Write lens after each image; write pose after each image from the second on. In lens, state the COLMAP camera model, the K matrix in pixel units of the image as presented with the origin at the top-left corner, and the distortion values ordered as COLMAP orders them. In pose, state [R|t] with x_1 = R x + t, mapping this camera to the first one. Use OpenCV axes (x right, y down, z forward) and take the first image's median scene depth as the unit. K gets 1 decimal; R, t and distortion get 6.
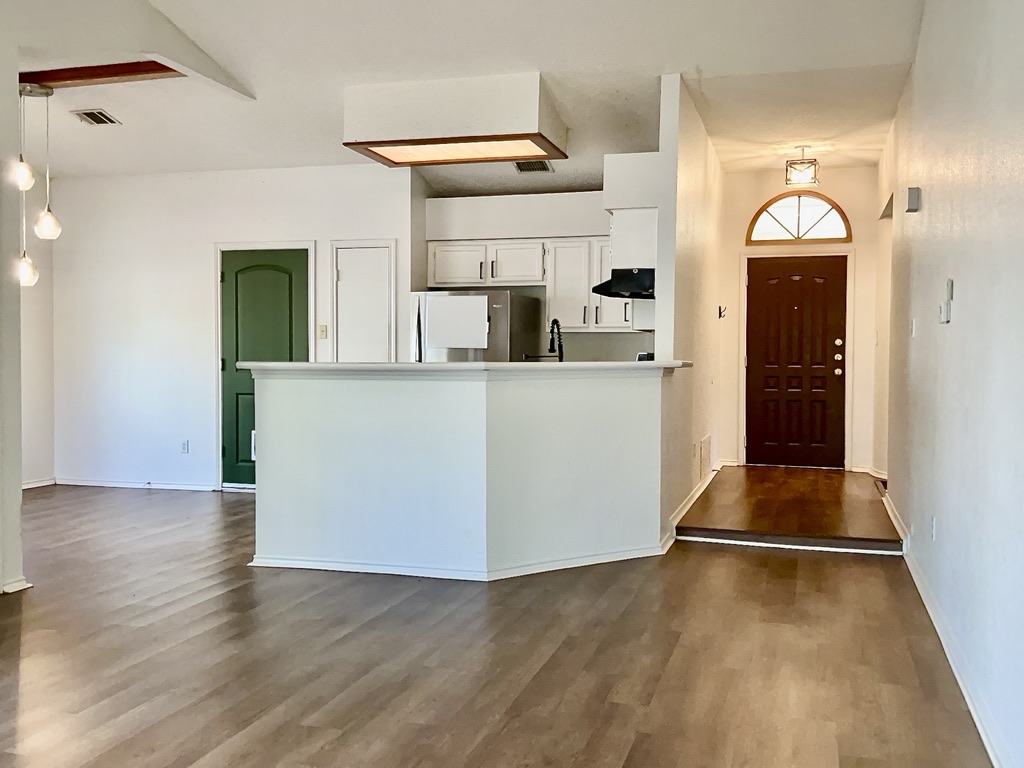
lens RADIAL K [[986.0, 0, 511.4], [0, 986.0, 379.6], [0, 0, 1]] dist [0.181725, -0.400906]
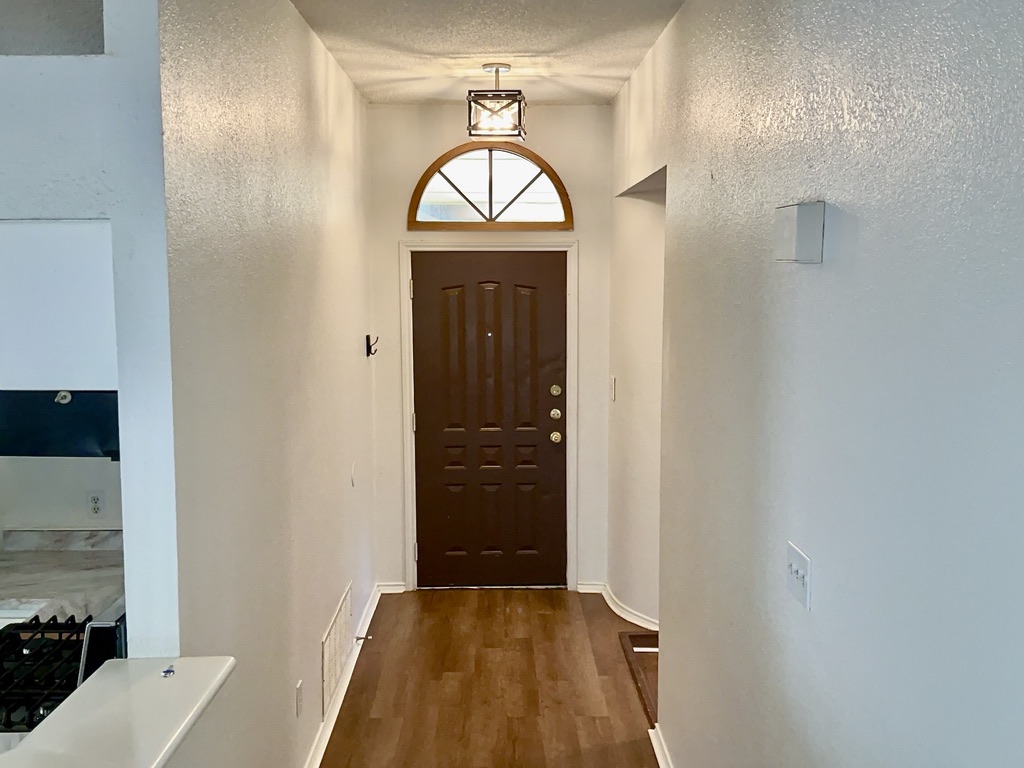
lens RADIAL K [[986.0, 0, 511.4], [0, 986.0, 379.6], [0, 0, 1]] dist [0.181725, -0.400906]
pose [[0.953353, -0.041992, 0.298922, 0.116521], [0.016522, 0.996051, 0.087229, -0.098961], [-0.301404, -0.078221, 0.950283, 0.423625]]
